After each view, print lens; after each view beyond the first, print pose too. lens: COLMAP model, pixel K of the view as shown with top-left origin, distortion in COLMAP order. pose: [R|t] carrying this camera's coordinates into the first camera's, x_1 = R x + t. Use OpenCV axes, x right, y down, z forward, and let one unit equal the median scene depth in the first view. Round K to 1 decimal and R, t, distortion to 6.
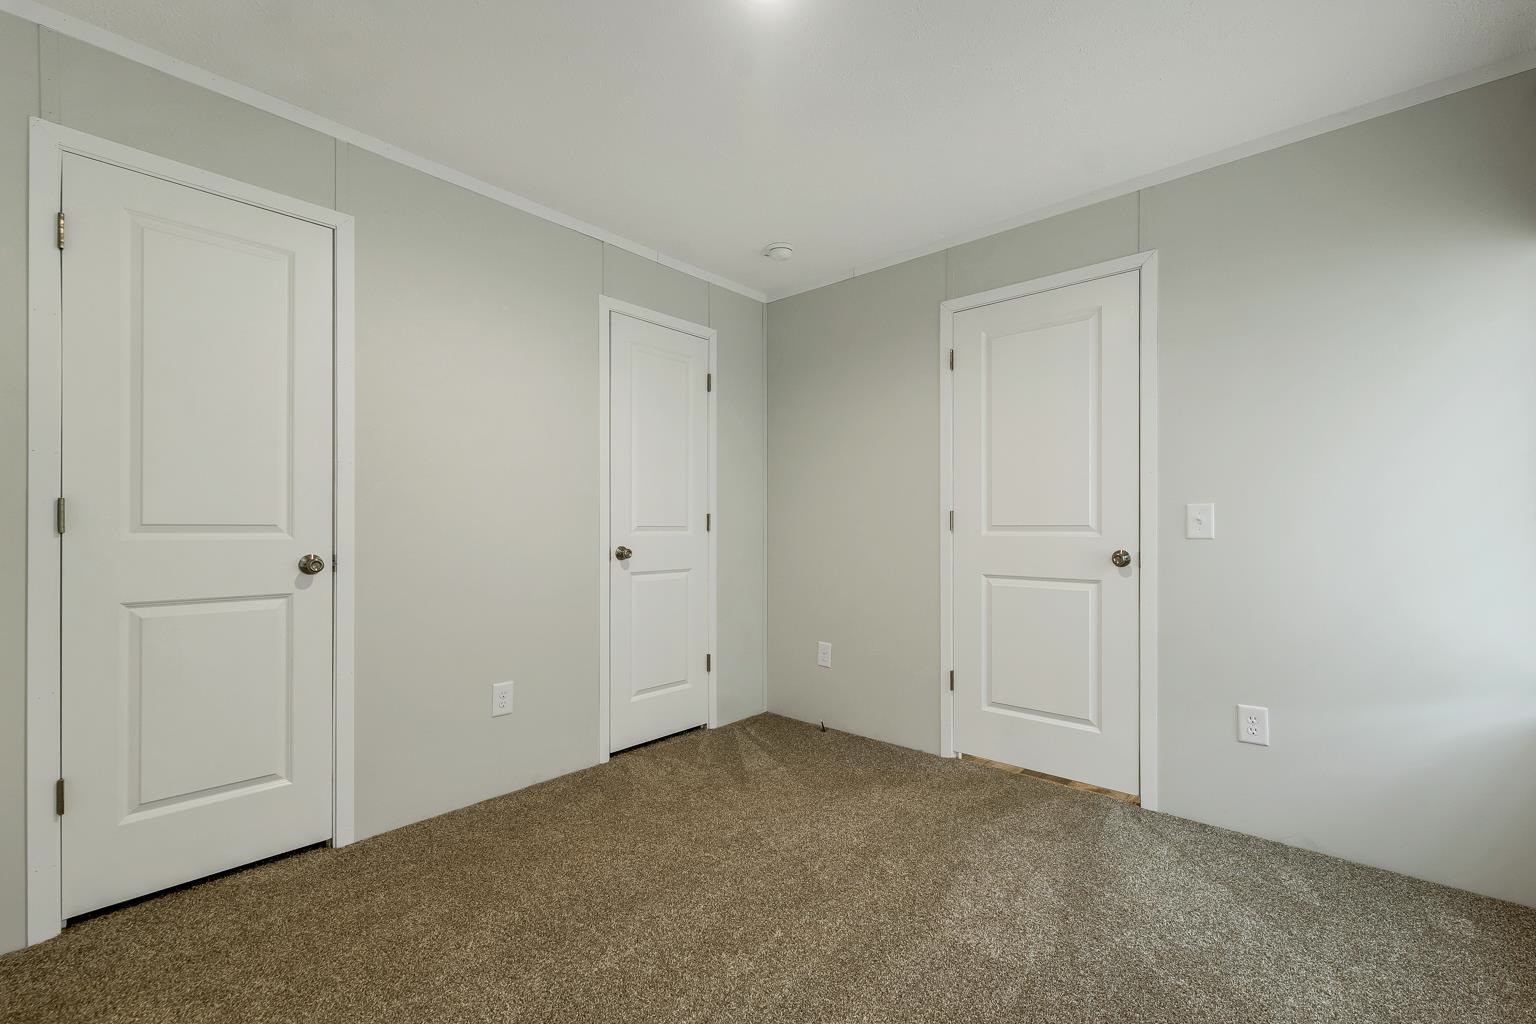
lens RADIAL K [[650.4, 0, 802.2], [0, 650.4, 519.8], [0, 0, 1]] dist [0.004822, 0.000147]
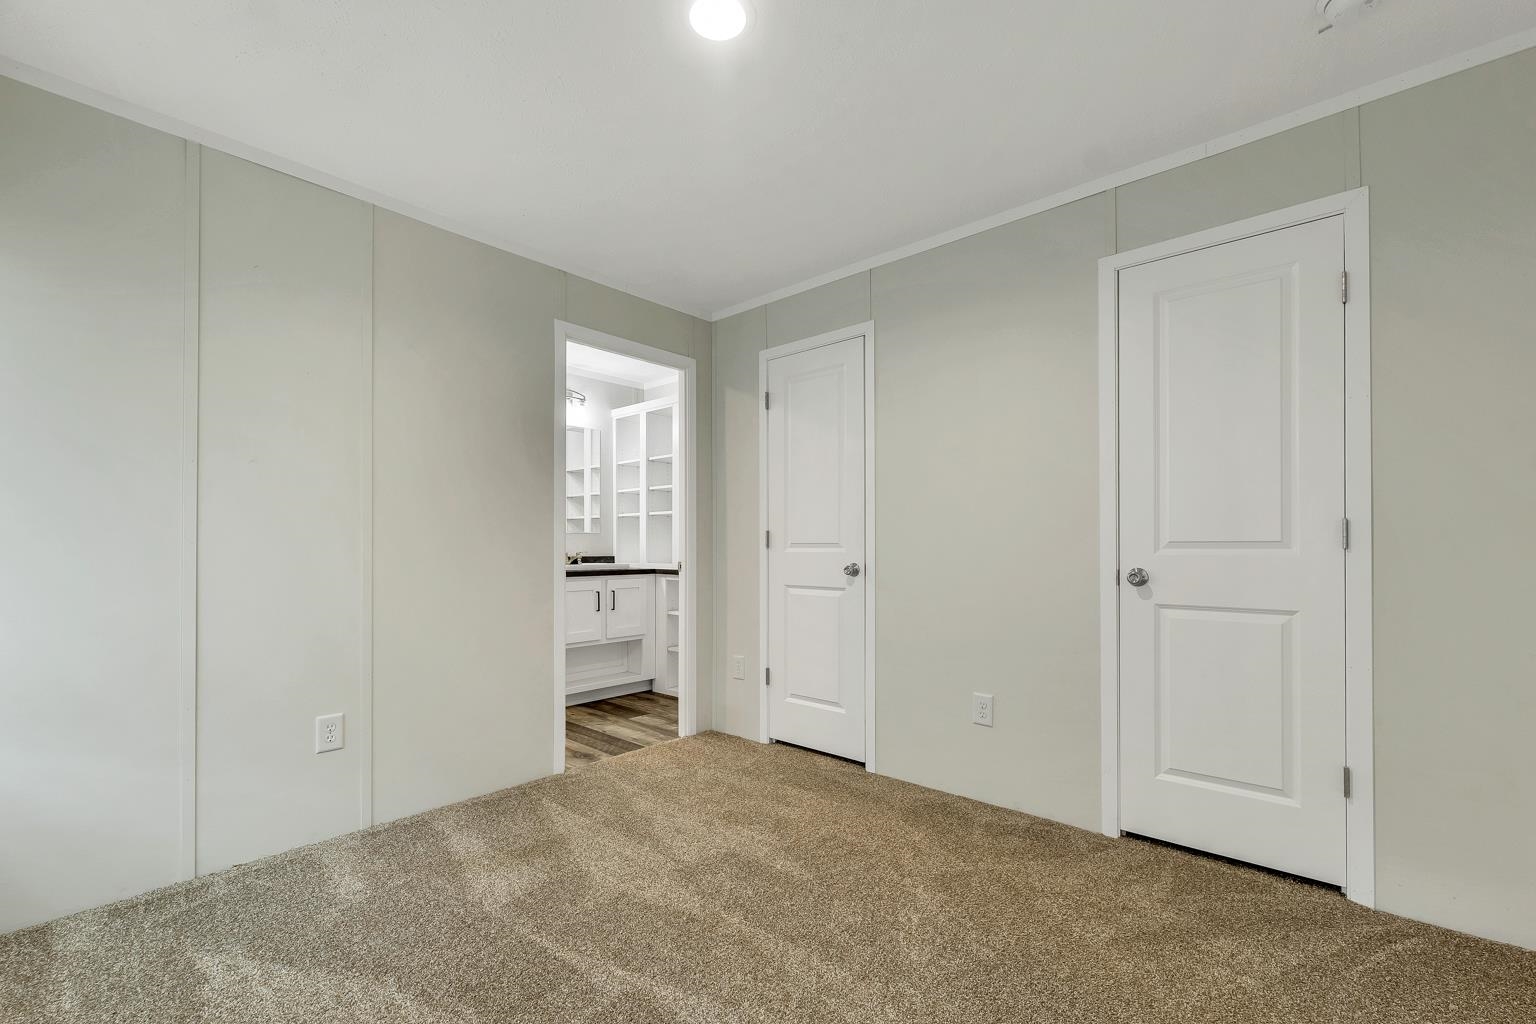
lens RADIAL K [[650.4, 0, 768.4], [0, 650.4, 542.0], [0, 0, 1]] dist [0.004822, 0.000147]
pose [[-0.023523, -0.003990, -0.999715, 0.655862], [0.015822, 0.999865, -0.004363, 0.008582], [0.999598, -0.015921, -0.023457, 0.769016]]
